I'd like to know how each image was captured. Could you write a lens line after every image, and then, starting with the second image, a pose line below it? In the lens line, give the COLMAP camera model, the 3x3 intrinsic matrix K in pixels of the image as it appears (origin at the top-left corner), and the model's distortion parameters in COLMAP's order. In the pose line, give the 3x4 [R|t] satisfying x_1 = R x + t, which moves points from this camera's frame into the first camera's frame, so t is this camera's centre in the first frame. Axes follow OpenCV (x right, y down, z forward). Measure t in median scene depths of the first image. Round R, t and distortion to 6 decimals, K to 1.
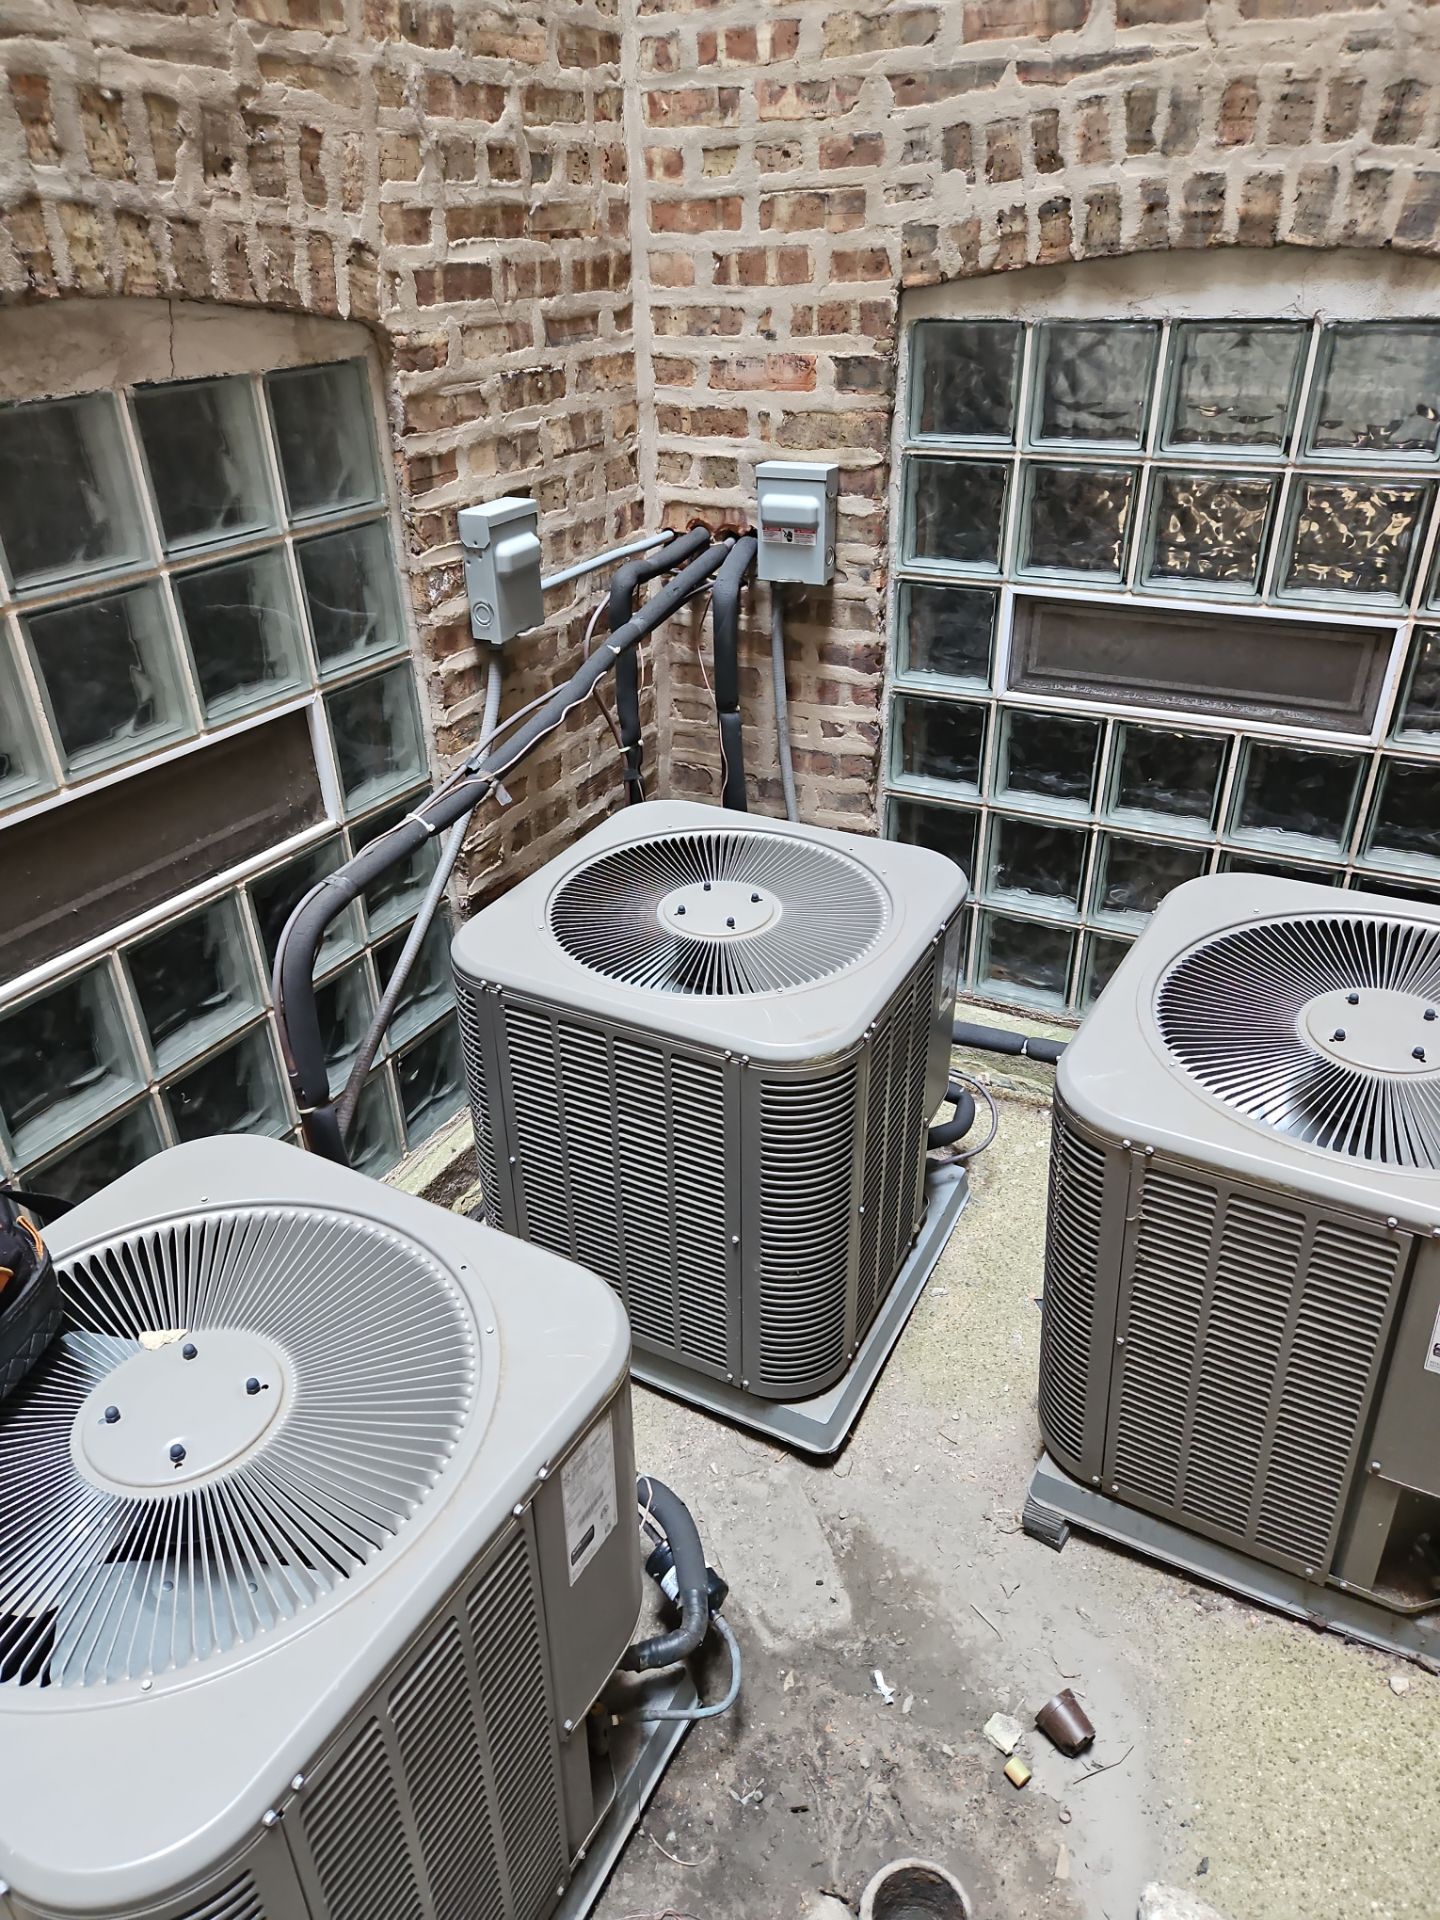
lens RADIAL K [[1285.7, 0, 702.2], [0, 1285.7, 965.4], [0, 0, 1]] dist [0.036550, -0.035388]
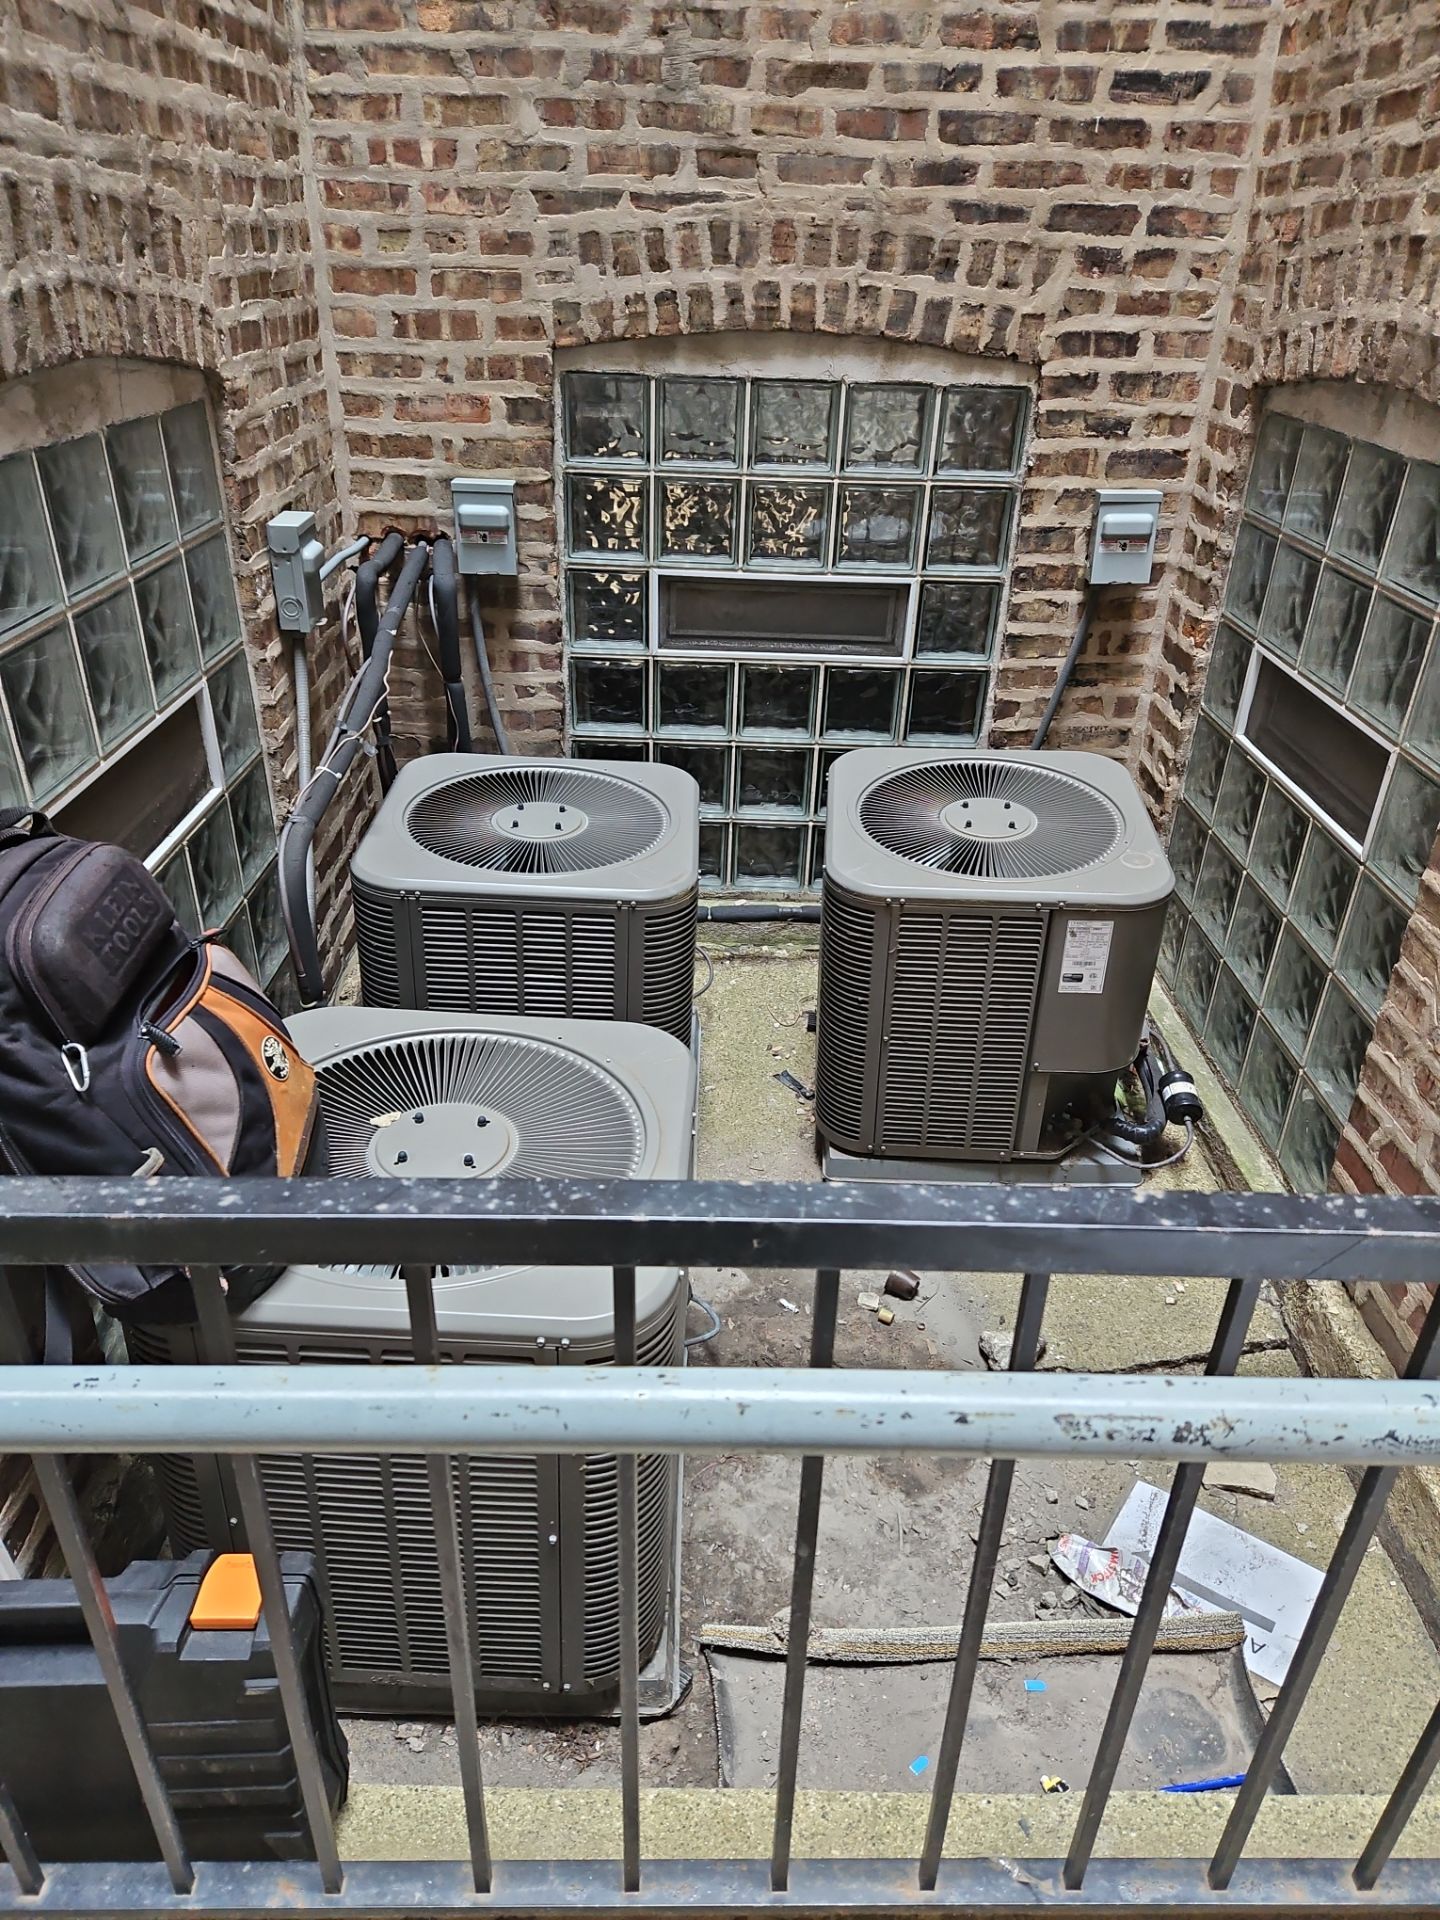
lens RADIAL K [[1285.7, 0, 724.7], [0, 1285.7, 963.0], [0, 0, 1]] dist [0.036550, -0.035388]
pose [[0.879348, -0.180959, 0.440455, -0.395208], [0.184839, 0.982163, 0.034494, 0.082290], [-0.438841, 0.051081, 0.897112, -0.233415]]
